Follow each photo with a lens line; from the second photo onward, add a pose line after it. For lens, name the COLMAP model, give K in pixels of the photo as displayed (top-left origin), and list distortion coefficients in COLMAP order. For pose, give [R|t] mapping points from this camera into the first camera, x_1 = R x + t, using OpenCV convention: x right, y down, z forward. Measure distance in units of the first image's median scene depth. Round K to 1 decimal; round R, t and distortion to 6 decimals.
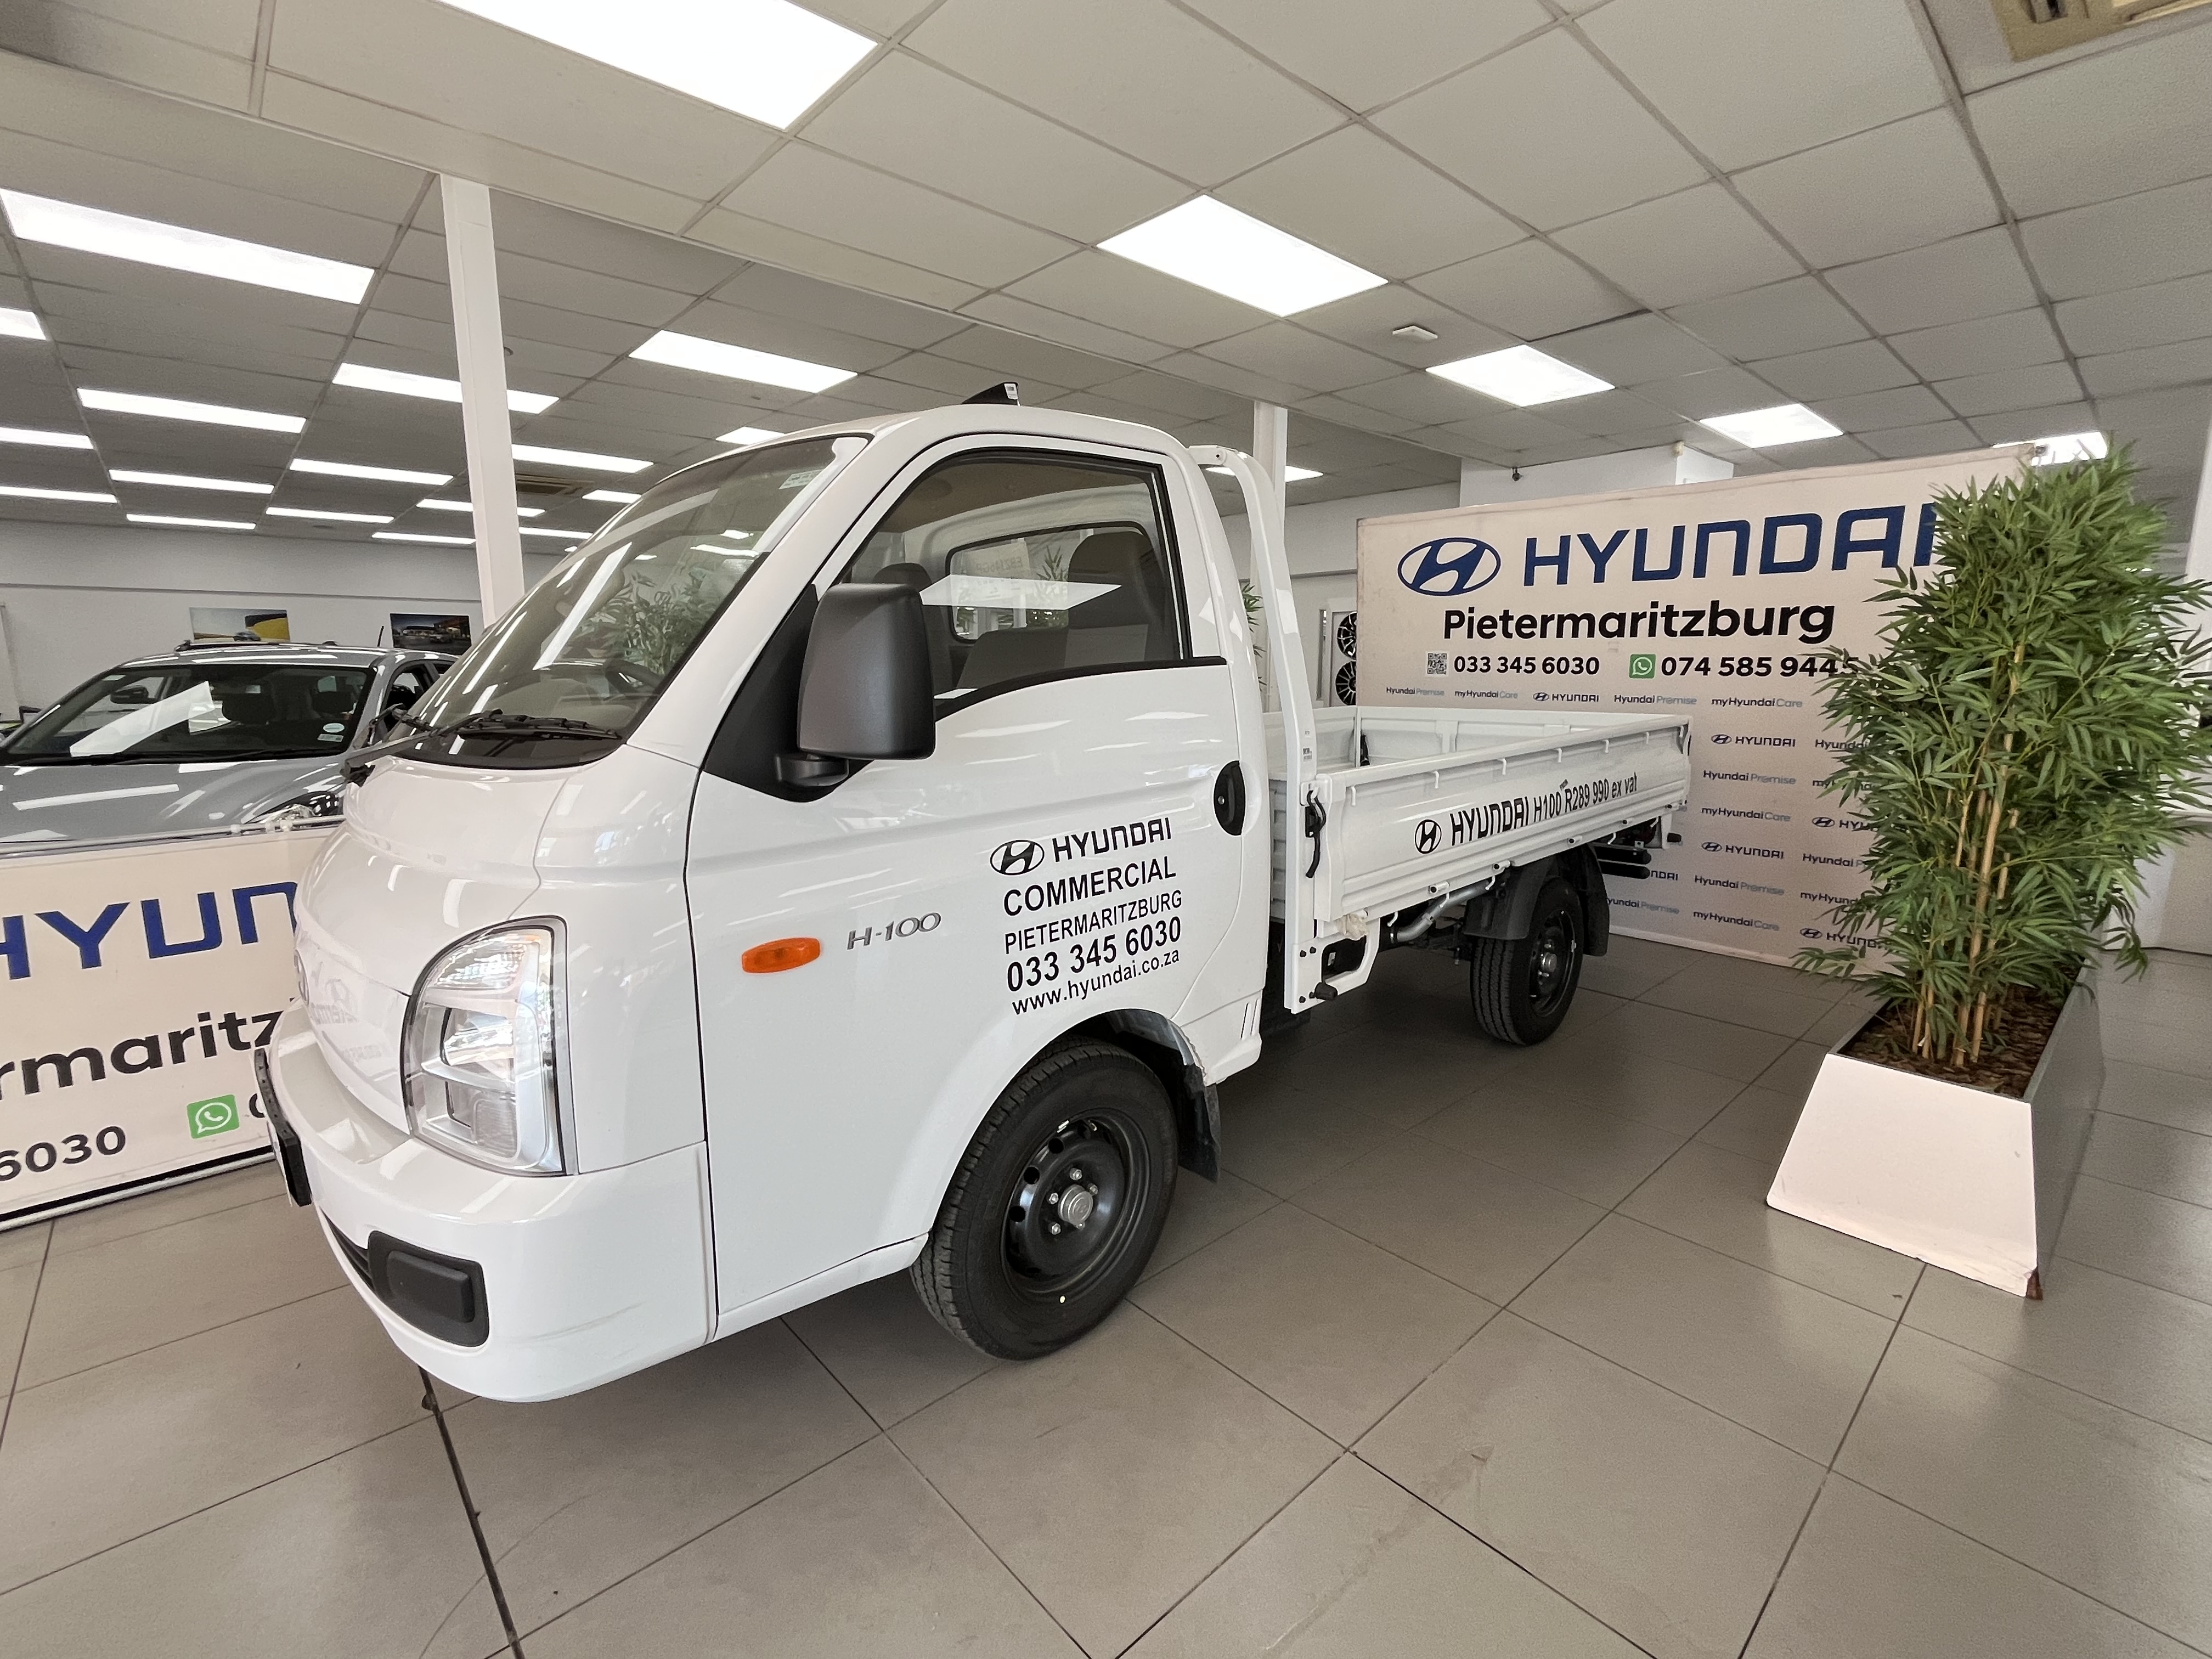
lens RADIAL K [[982.4, 0, 1102.4], [0, 982.4, 830.0], [0, 0, 1]] dist [-0.003990, 0.000300]
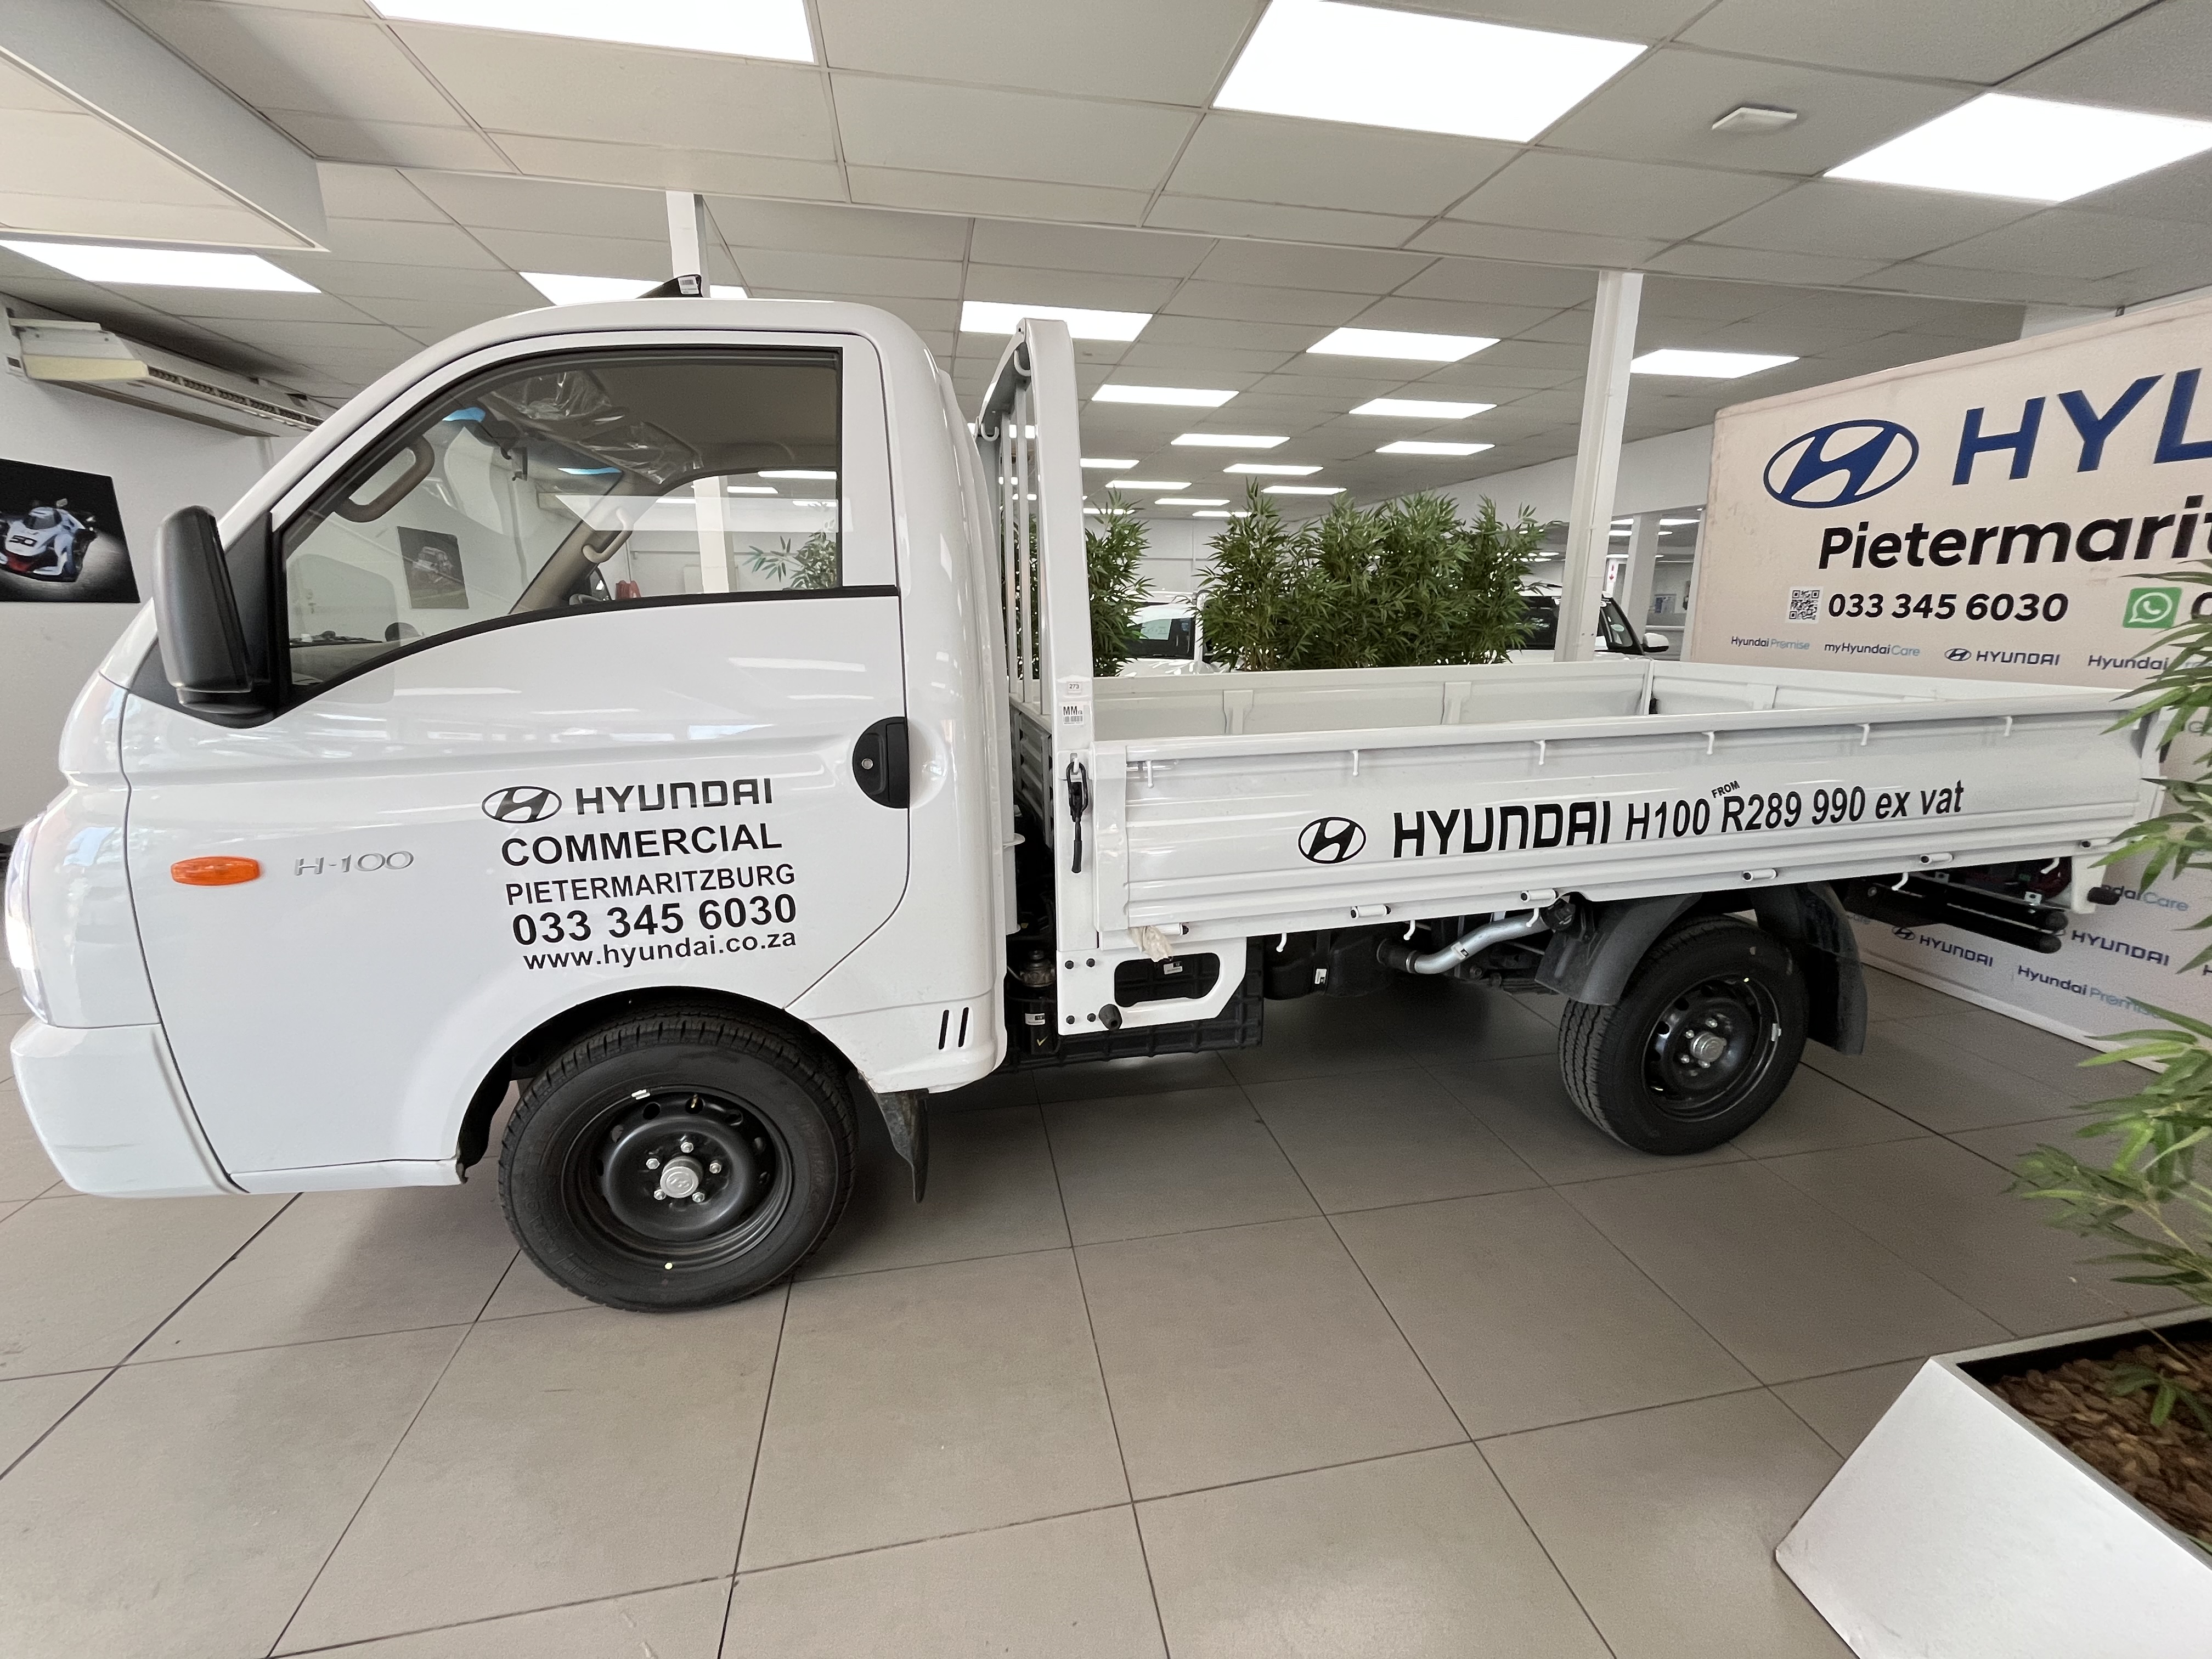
lens RADIAL K [[890.3, 0, 1107.0], [0, 890.3, 830.1], [0, 0, 1]] dist [-0.002959, 0.000353]
pose [[0.856642, 0.126114, -0.500259, 0.454028], [-0.088041, 0.991174, 0.099113, -0.045081], [0.508343, -0.040861, 0.860185, 0.309660]]
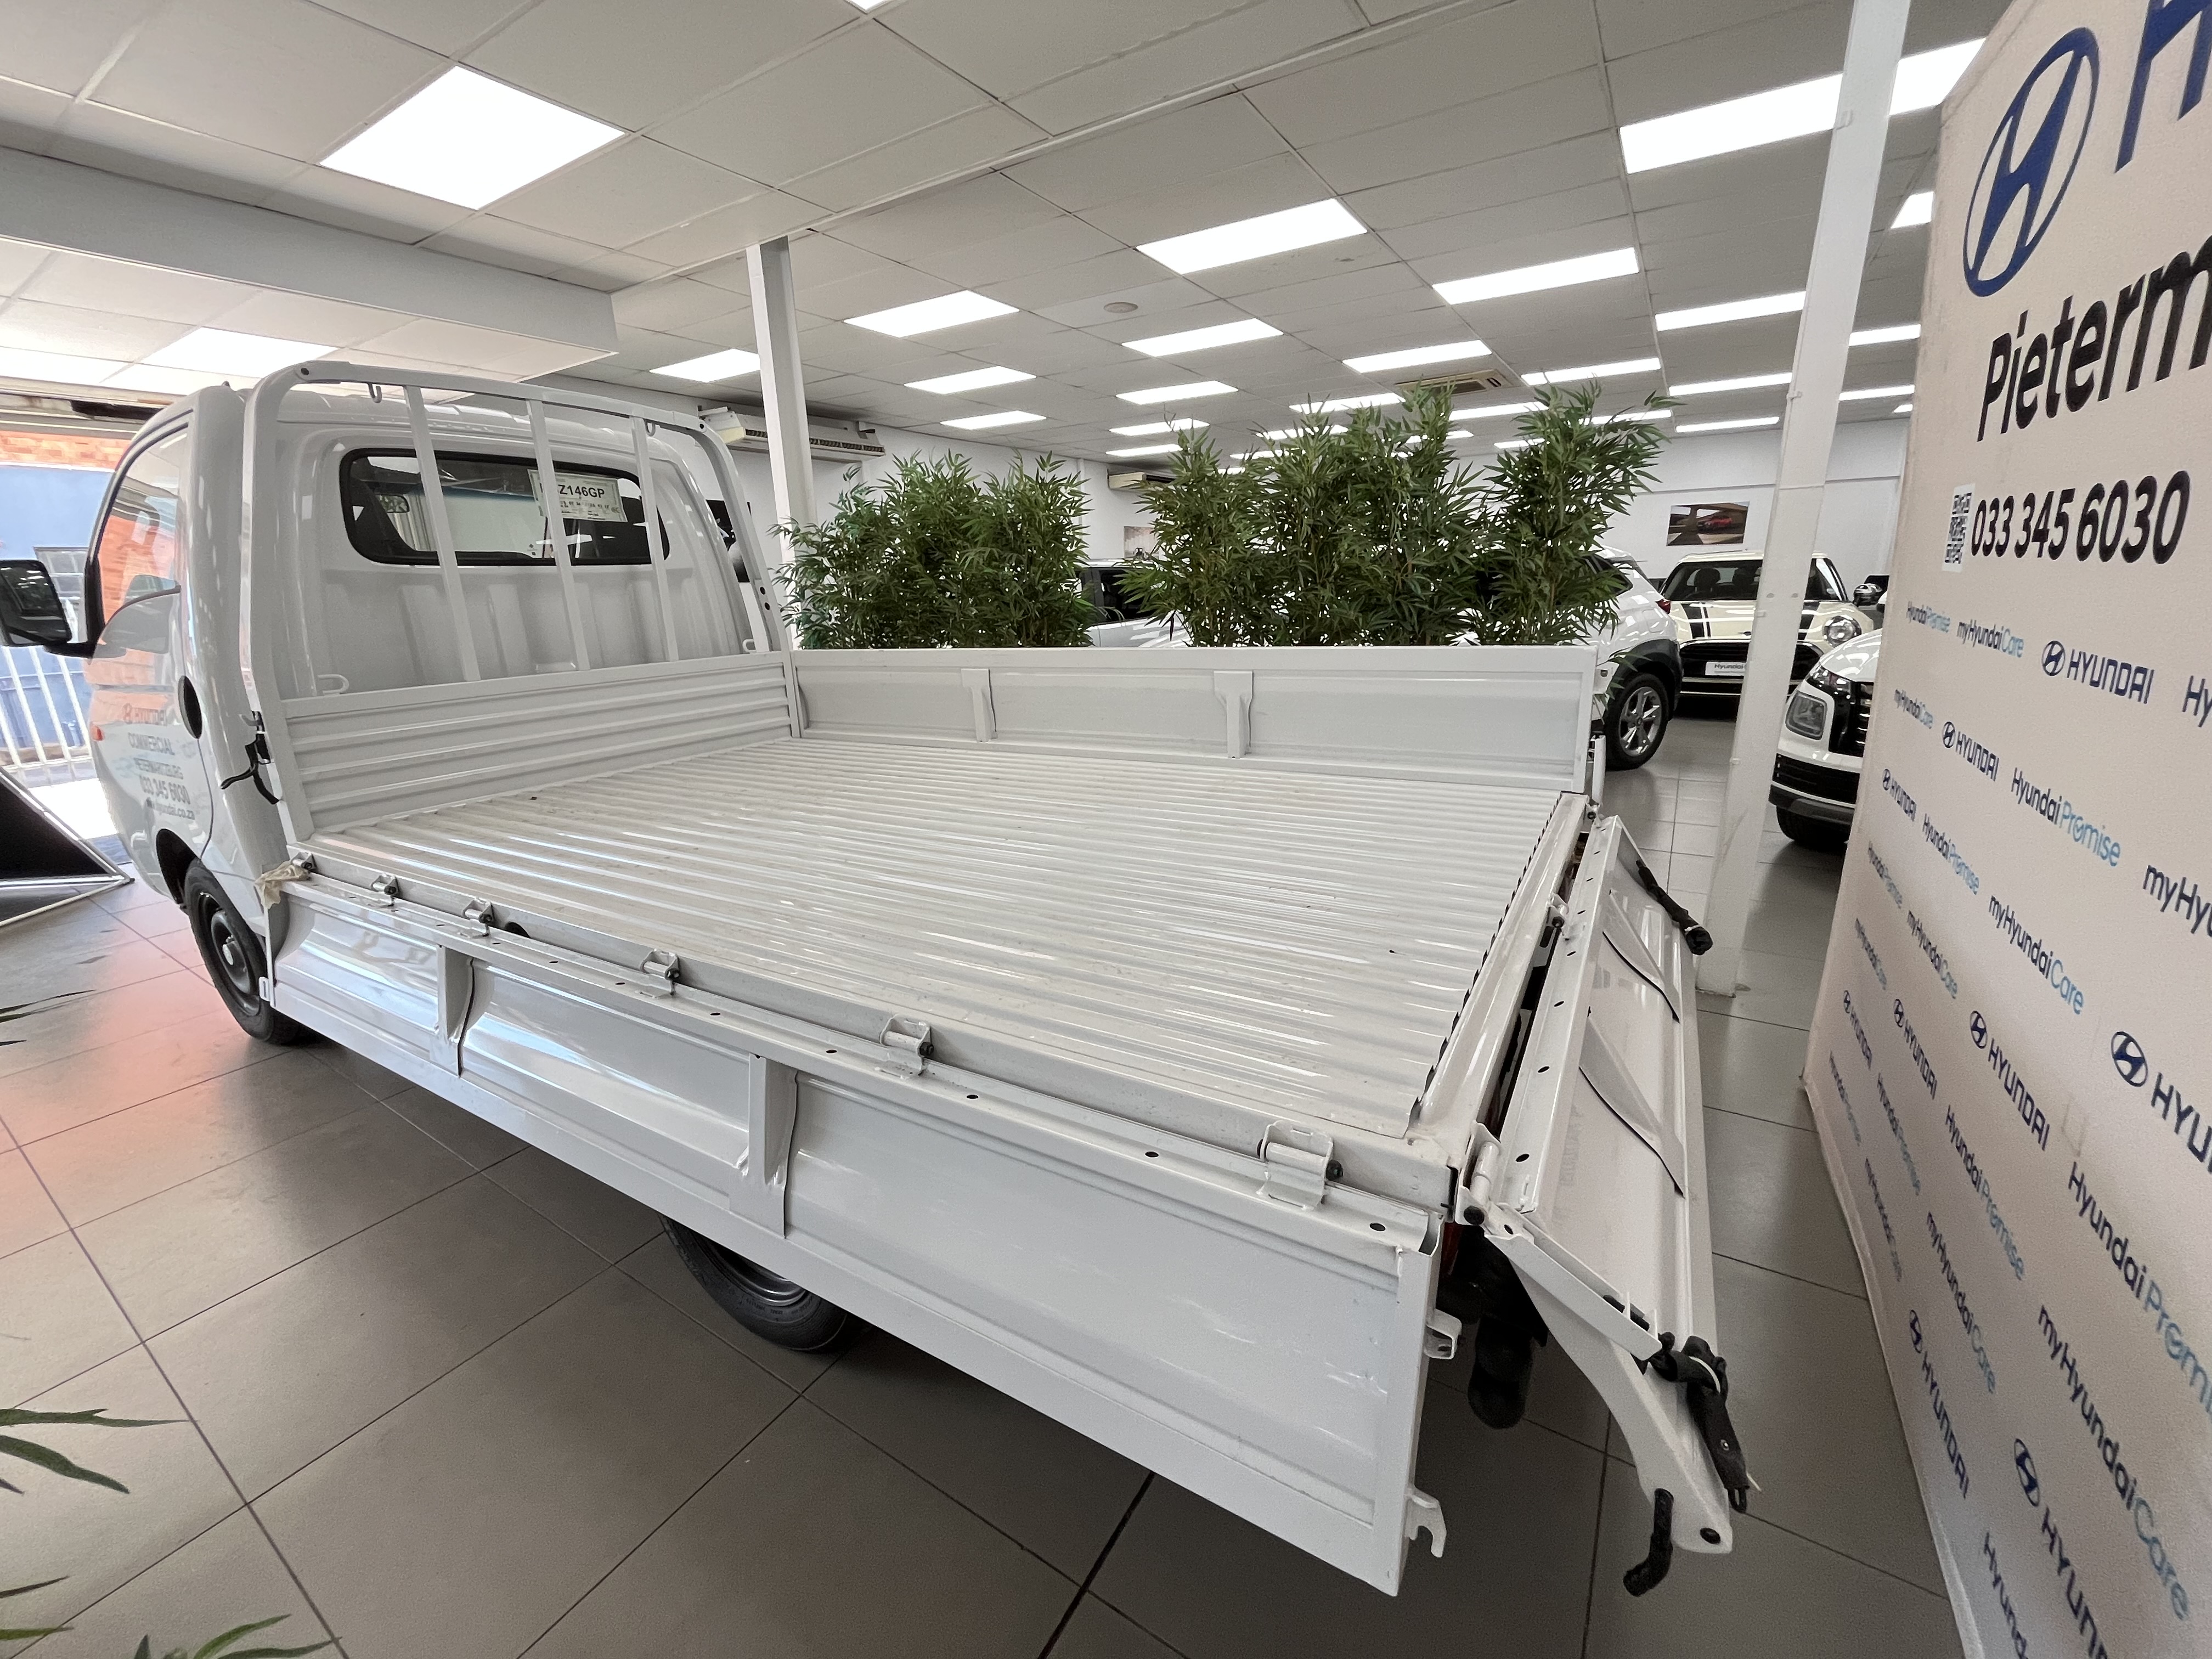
lens RADIAL K [[890.3, 0, 1091.2], [0, 890.3, 832.3], [0, 0, 1]] dist [-0.002959, 0.000353]
pose [[0.261400, 0.262926, -0.928730, 1.014929], [-0.125127, 0.963296, 0.237494, -0.197038], [0.957086, 0.054128, 0.284705, 1.203356]]
